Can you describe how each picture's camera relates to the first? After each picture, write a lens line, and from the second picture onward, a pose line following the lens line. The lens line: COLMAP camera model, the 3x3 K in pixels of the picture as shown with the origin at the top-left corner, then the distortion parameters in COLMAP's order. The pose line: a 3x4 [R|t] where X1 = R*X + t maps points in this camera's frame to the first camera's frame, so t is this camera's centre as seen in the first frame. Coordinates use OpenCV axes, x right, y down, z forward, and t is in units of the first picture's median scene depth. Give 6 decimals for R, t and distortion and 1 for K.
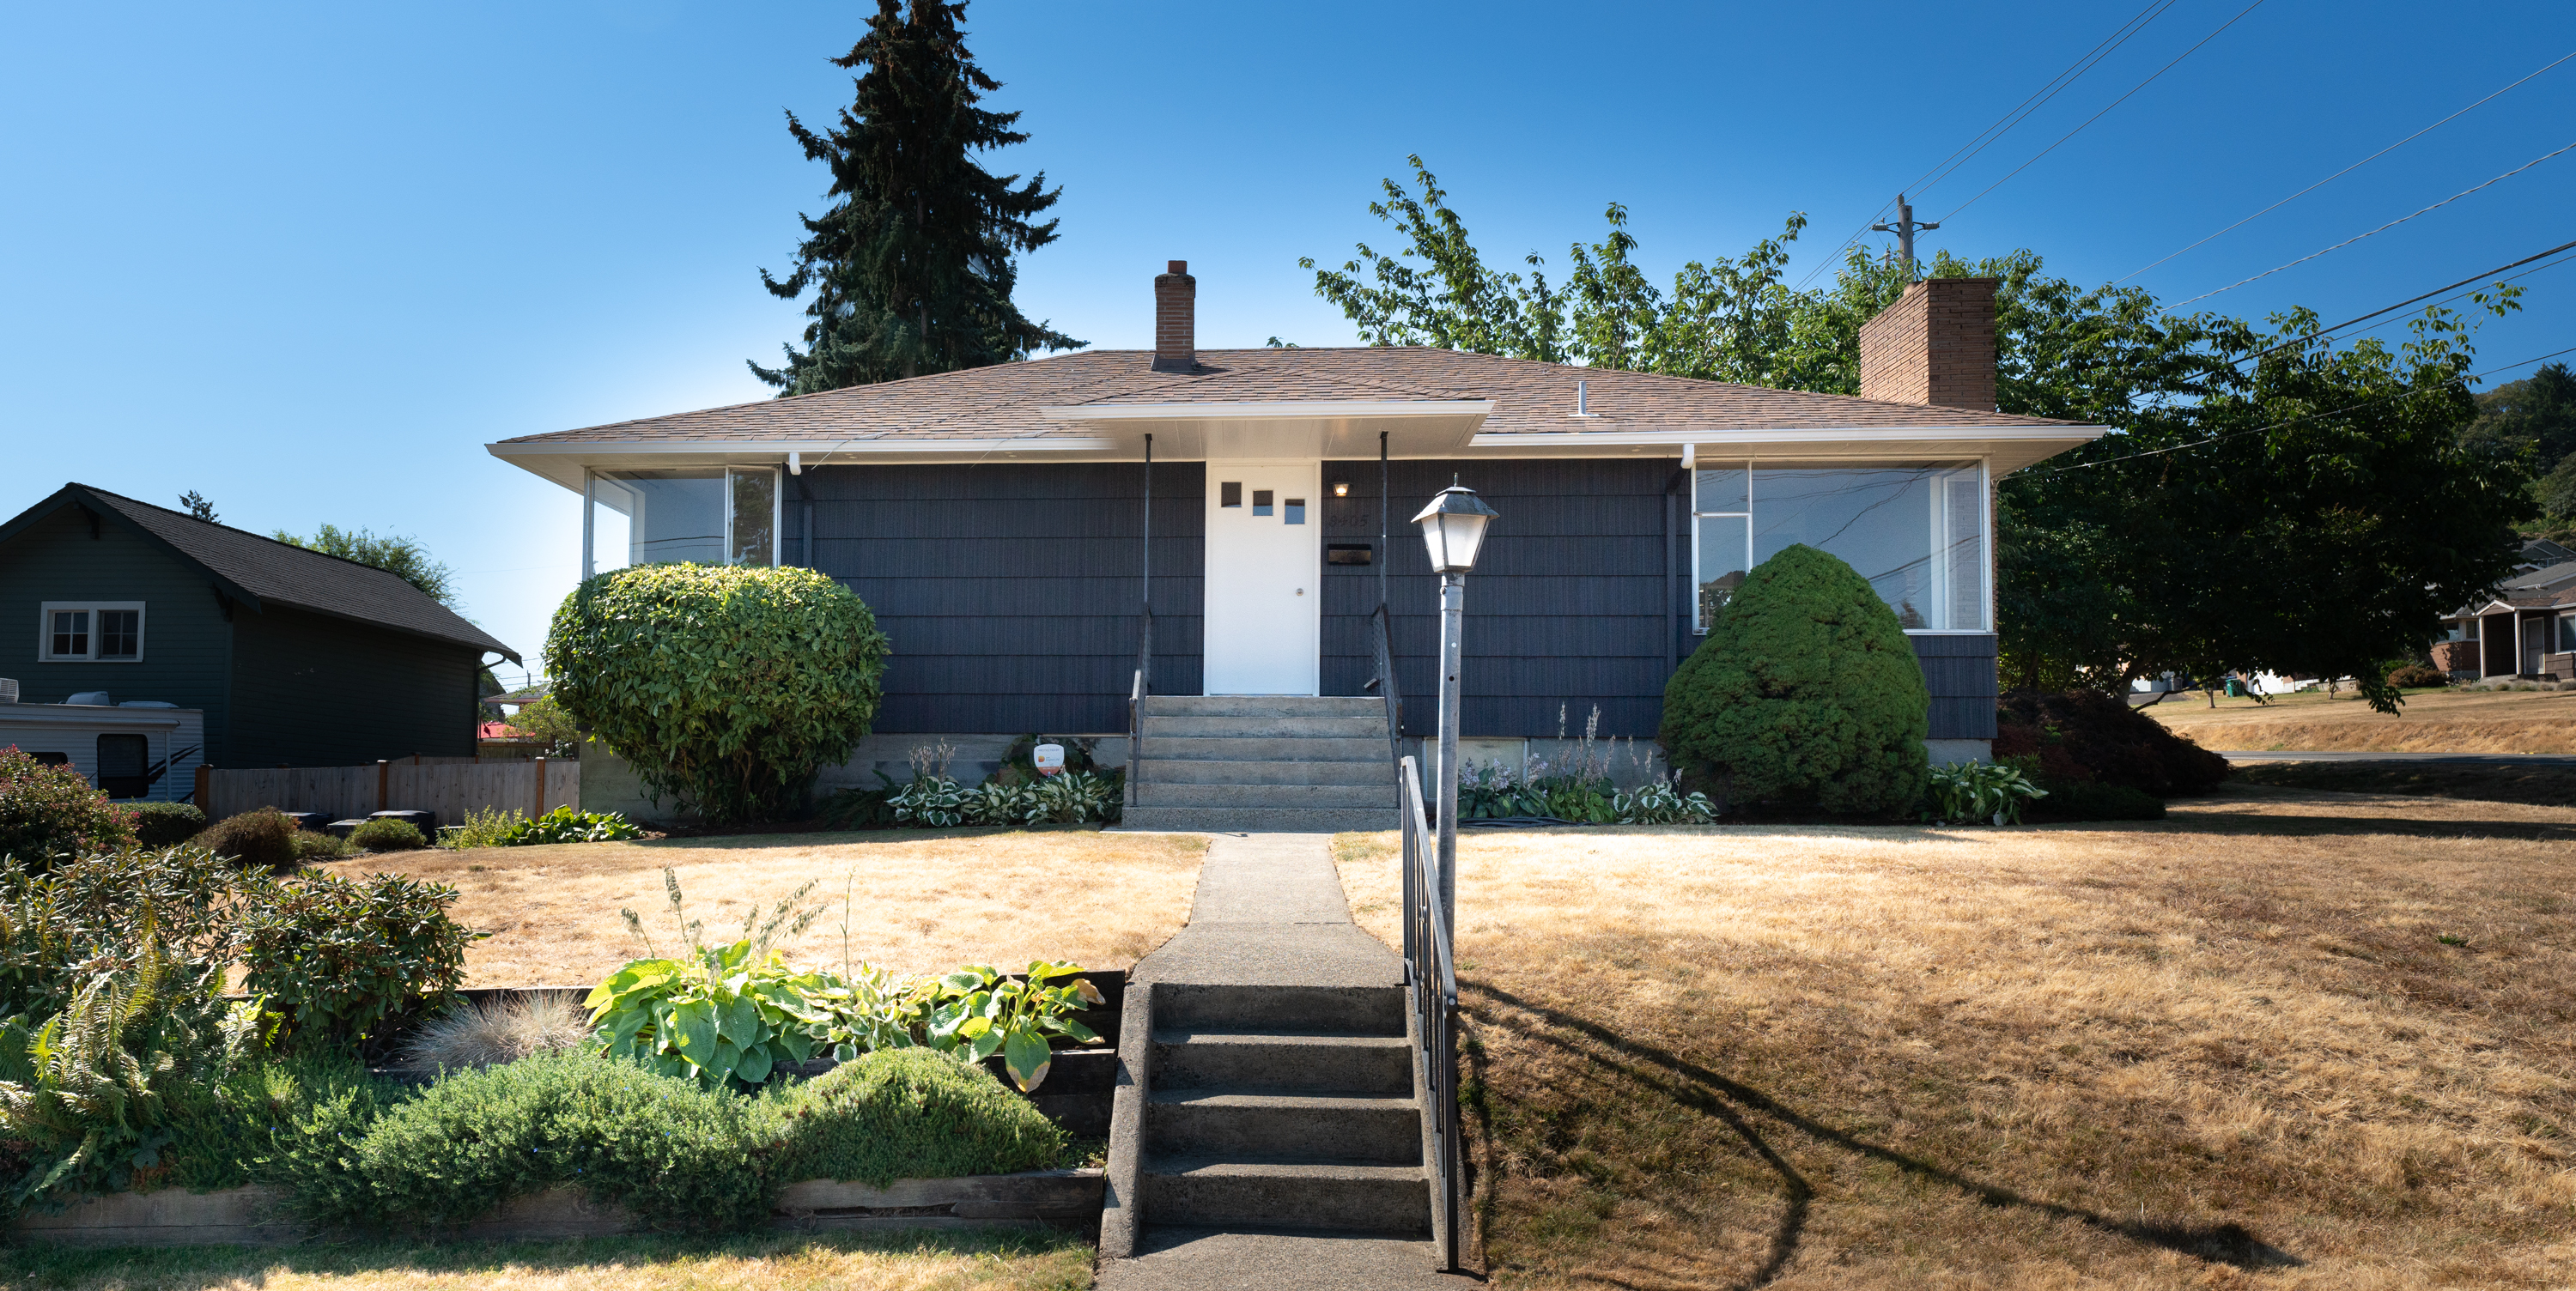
lens RADIAL K [[1370.3, 0, 1288.0], [0, 1370.3, 645.5], [0, 0, 1]] dist [-0.002921, -0.000305]
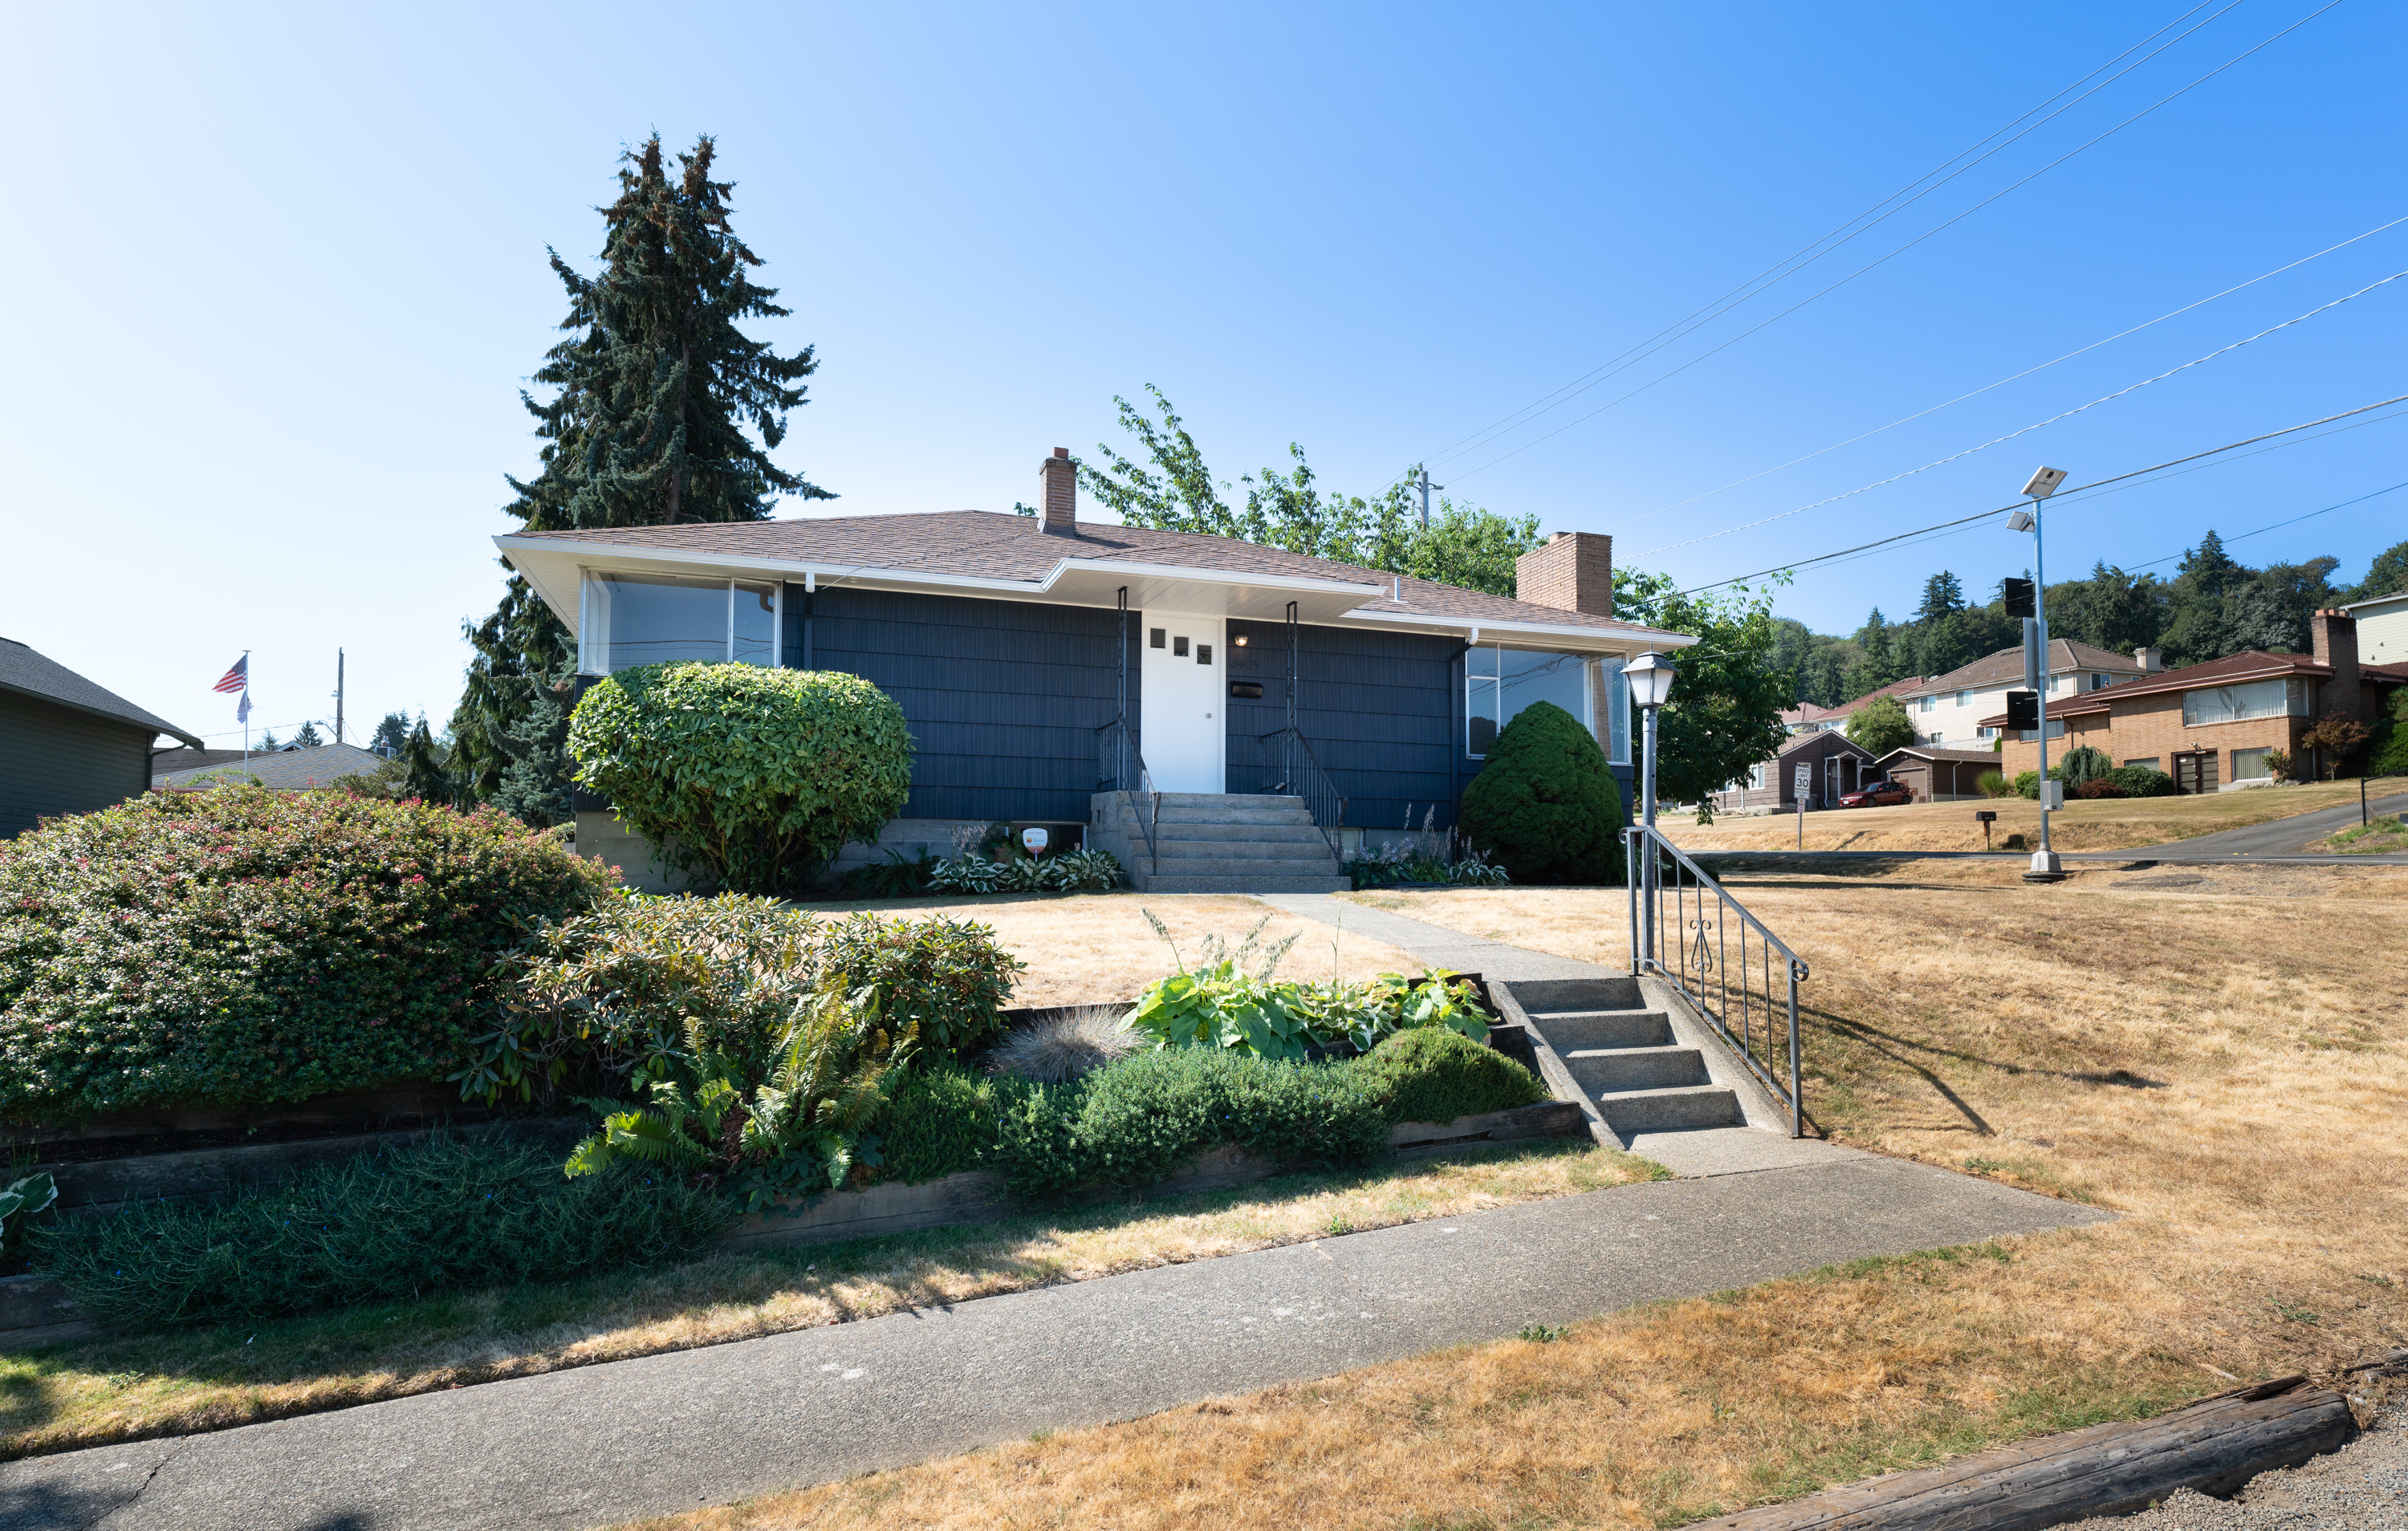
lens RADIAL K [[1093.9, 0, 1204.0], [0, 1093.9, 765.5], [0, 0, 1]] dist [-0.002234, 0.000129]
pose [[0.929886, 0.033779, 0.366295, -0.391374], [-0.032483, 0.999425, -0.009702, 0.019688], [-0.366412, -0.002877, 0.930448, 0.020543]]
